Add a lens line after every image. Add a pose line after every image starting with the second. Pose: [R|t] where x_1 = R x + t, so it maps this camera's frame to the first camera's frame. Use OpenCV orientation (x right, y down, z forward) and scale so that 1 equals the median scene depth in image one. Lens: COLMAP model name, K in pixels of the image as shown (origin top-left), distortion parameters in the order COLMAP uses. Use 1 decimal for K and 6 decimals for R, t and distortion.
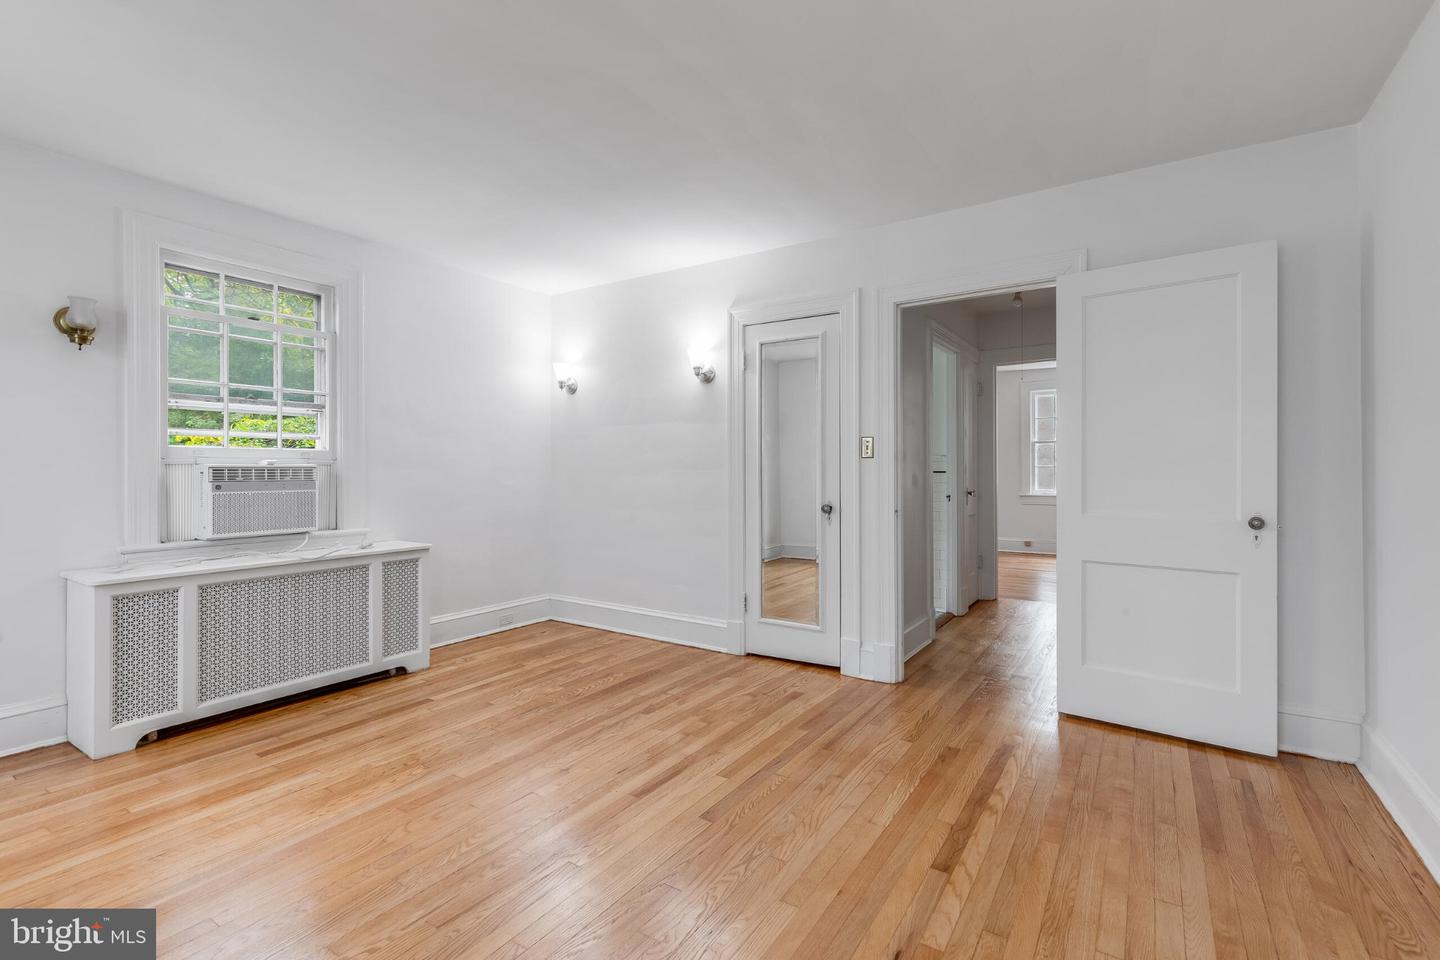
lens RADIAL K [[648.8, 0, 720.2], [0, 648.8, 478.0], [0, 0, 1]] dist [0.003980, 0.000439]
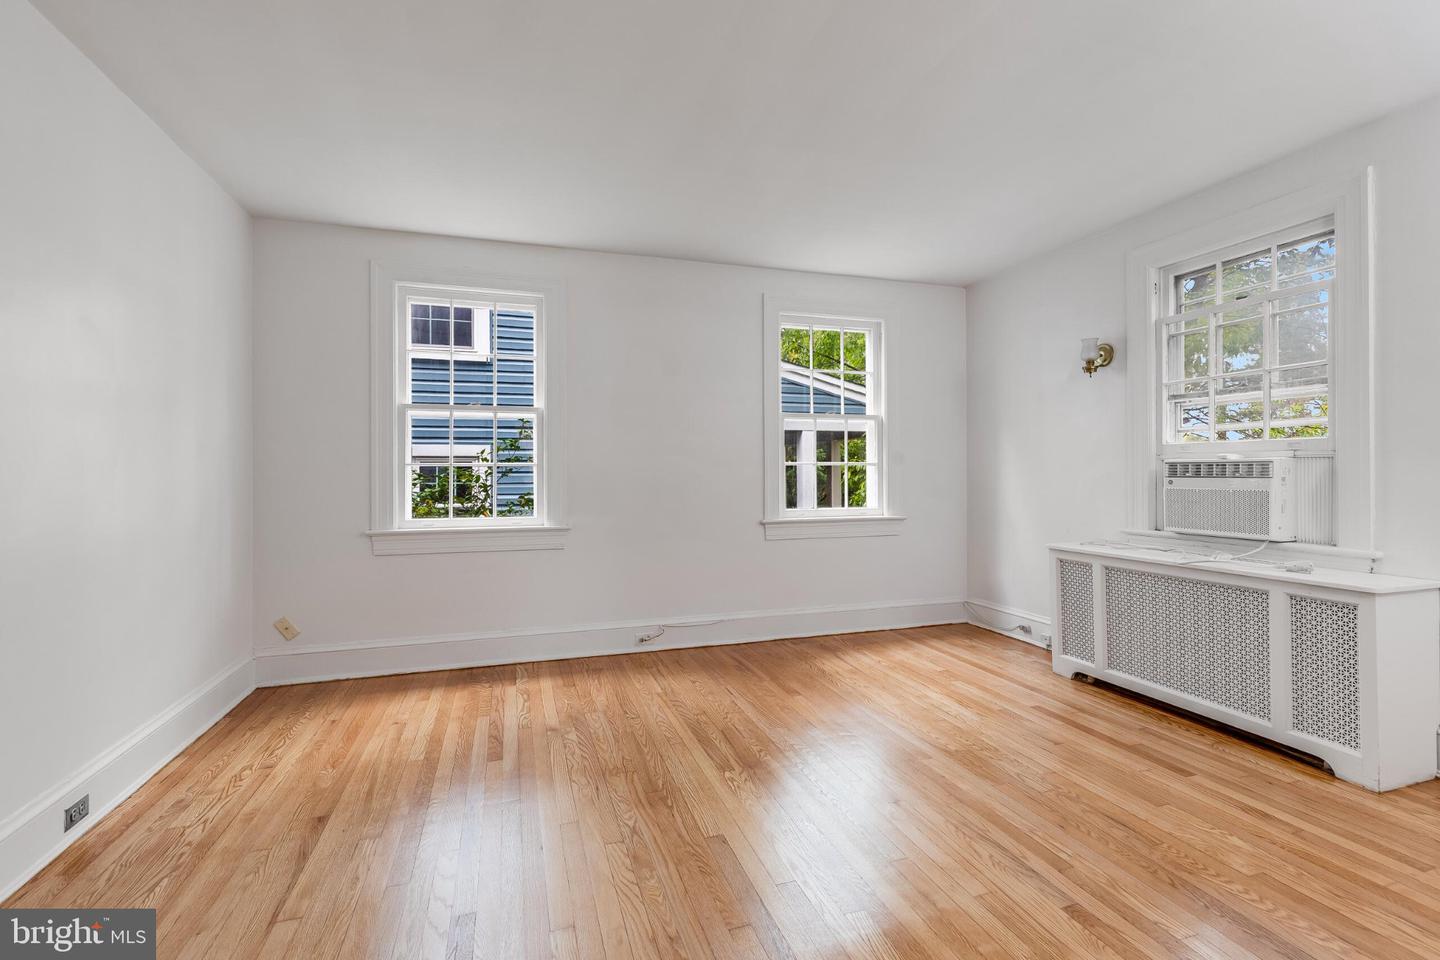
lens RADIAL K [[648.8, 0, 719.9], [0, 648.8, 469.9], [0, 0, 1]] dist [0.003980, 0.000439]
pose [[-0.622273, 0.004147, -0.782789, 0.487377], [-0.003255, 0.999964, 0.007885, -0.011048], [0.782794, 0.007454, -0.622237, 1.087766]]
